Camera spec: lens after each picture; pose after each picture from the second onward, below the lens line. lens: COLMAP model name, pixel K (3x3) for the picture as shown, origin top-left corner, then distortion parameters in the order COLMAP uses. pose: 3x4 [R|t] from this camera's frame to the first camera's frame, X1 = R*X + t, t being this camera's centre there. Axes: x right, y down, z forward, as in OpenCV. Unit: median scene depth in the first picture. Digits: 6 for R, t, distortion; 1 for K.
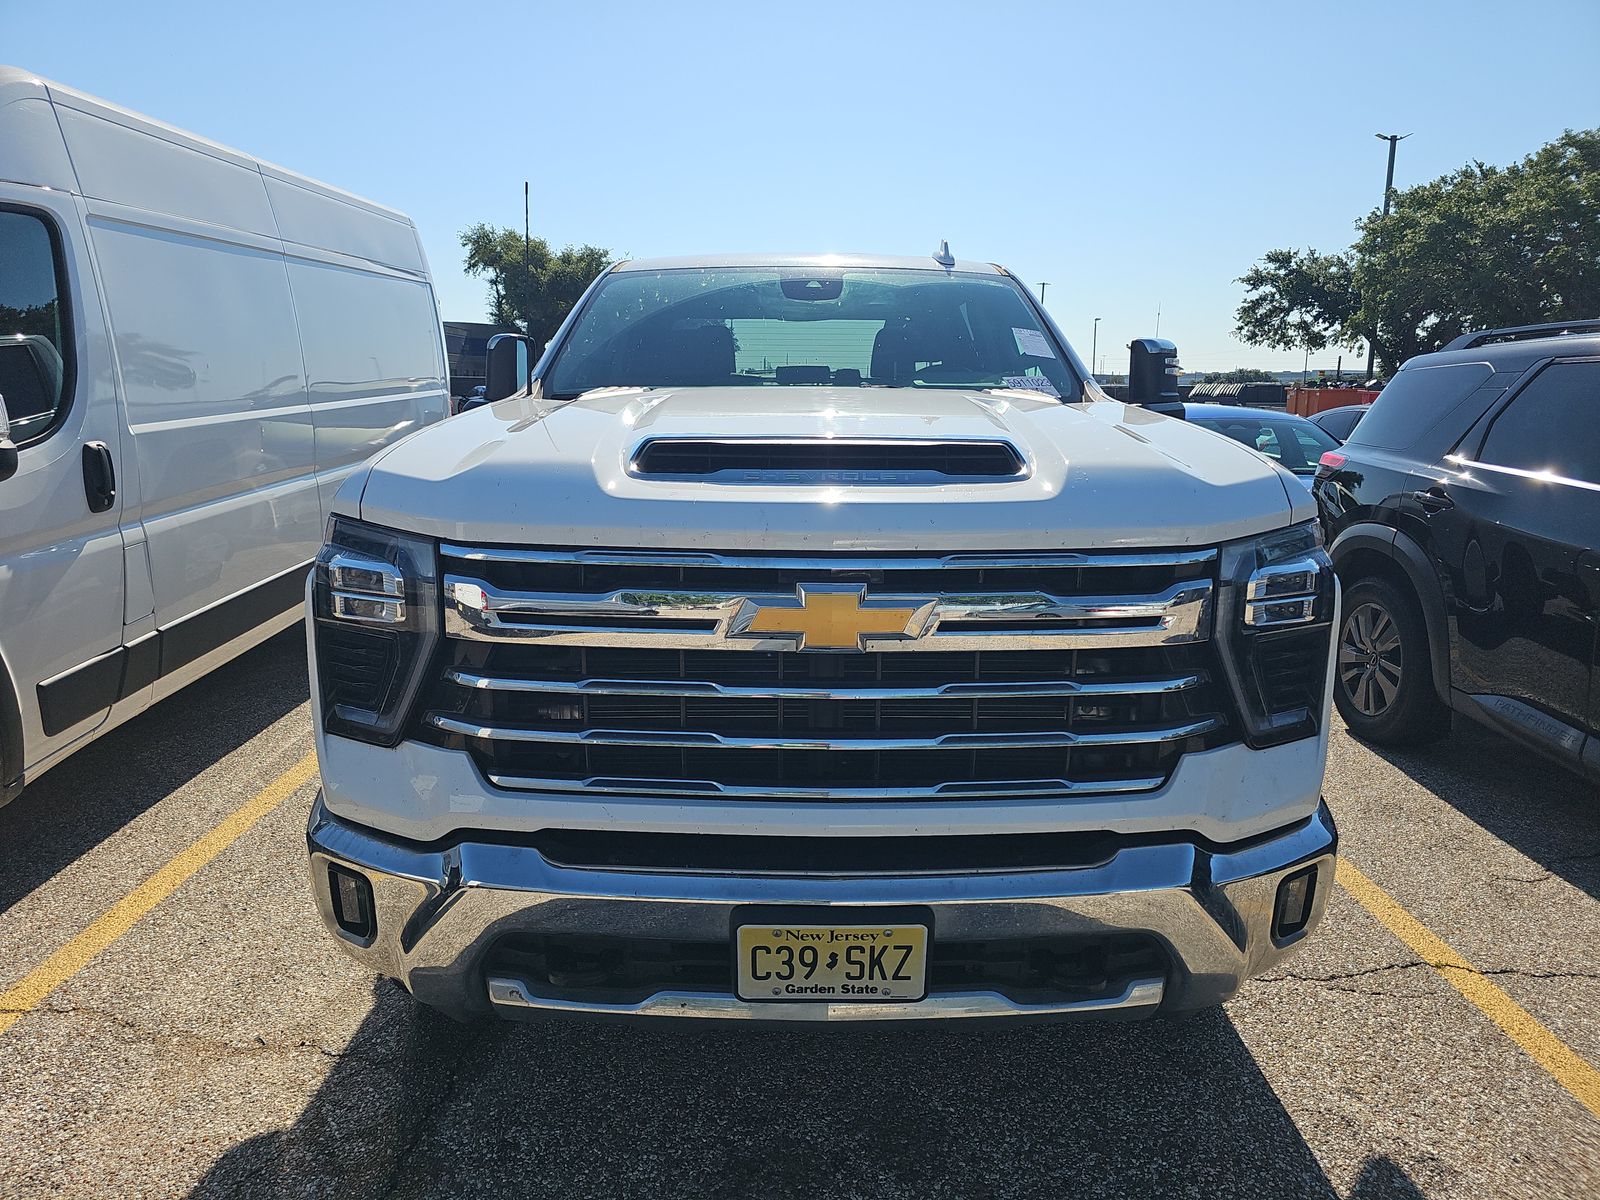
lens RADIAL K [[1099.2, 0, 800.0], [0, 1099.2, 600.0], [0, 0, 1]] dist [-0.002758, -0.026596]
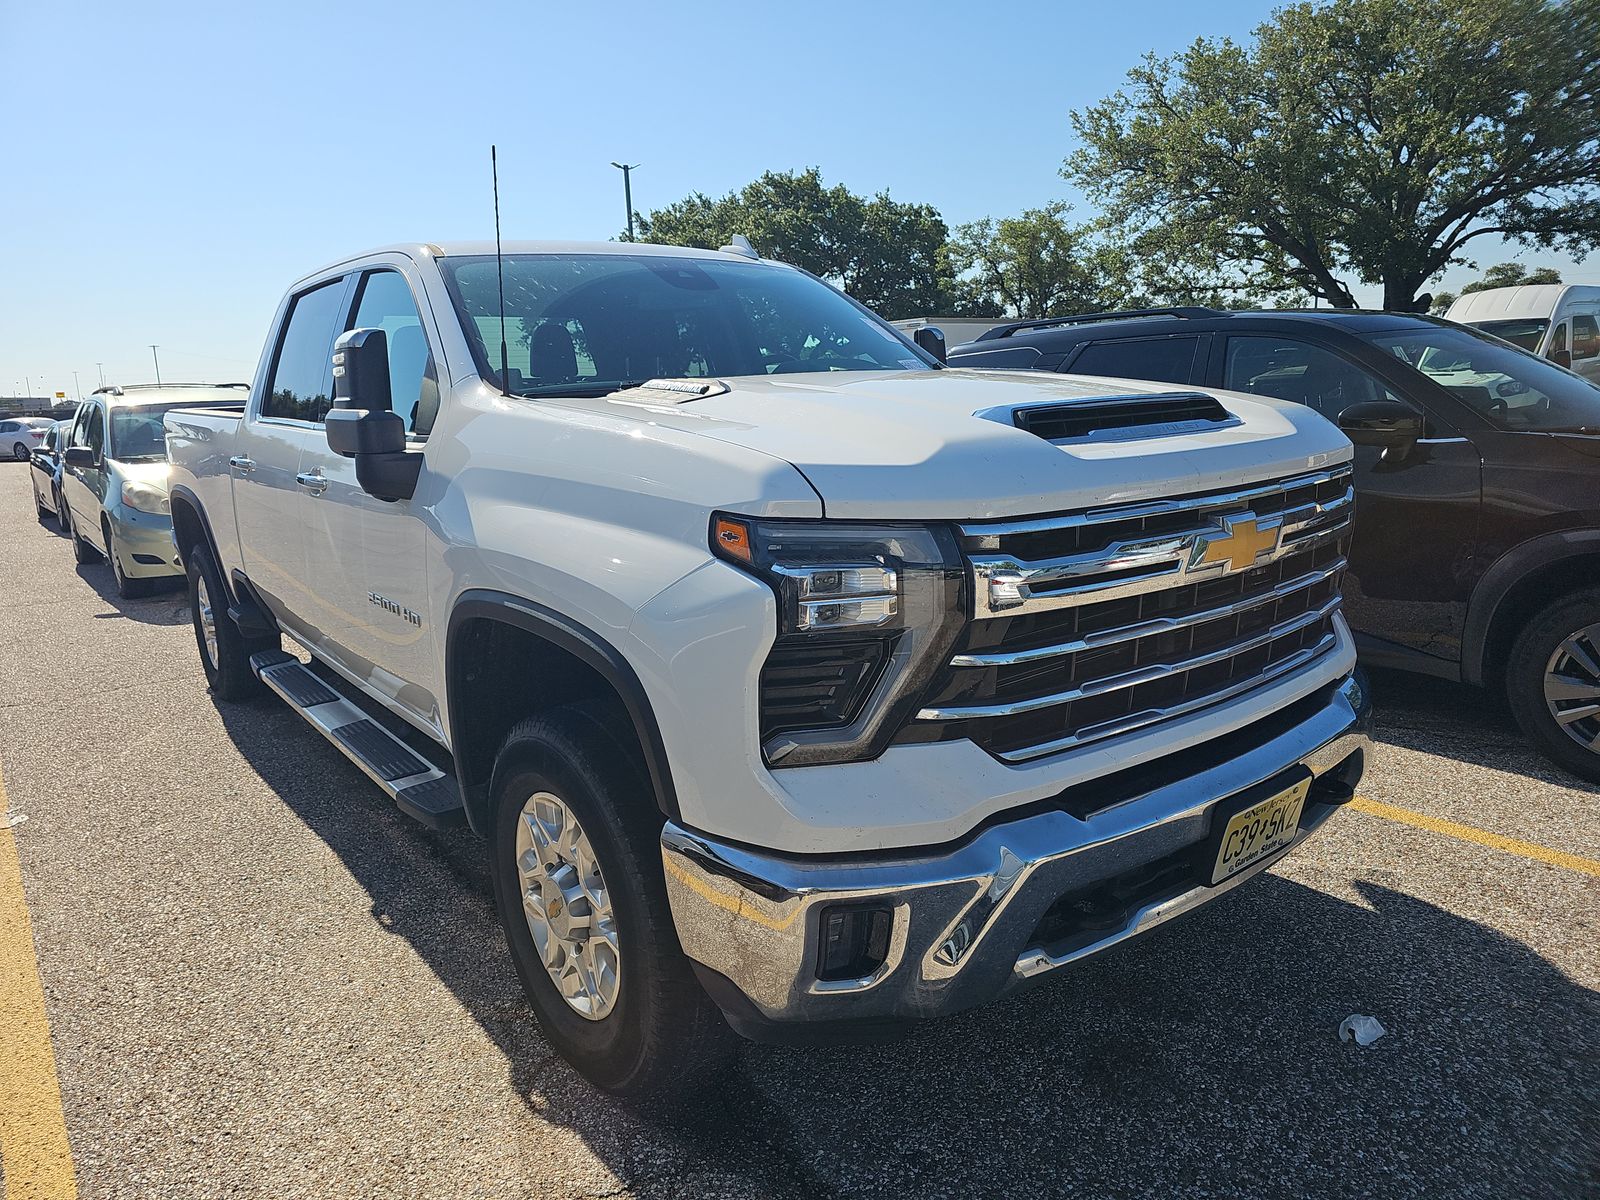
lens RADIAL K [[1099.2, 0, 800.0], [0, 1099.2, 600.0], [0, 0, 1]] dist [-0.002758, -0.026596]
pose [[0.776632, -0.151894, 0.611368, -0.961343], [0.158857, 0.986353, 0.043260, -0.046740], [-0.609596, 0.063523, 0.790163, 0.305052]]
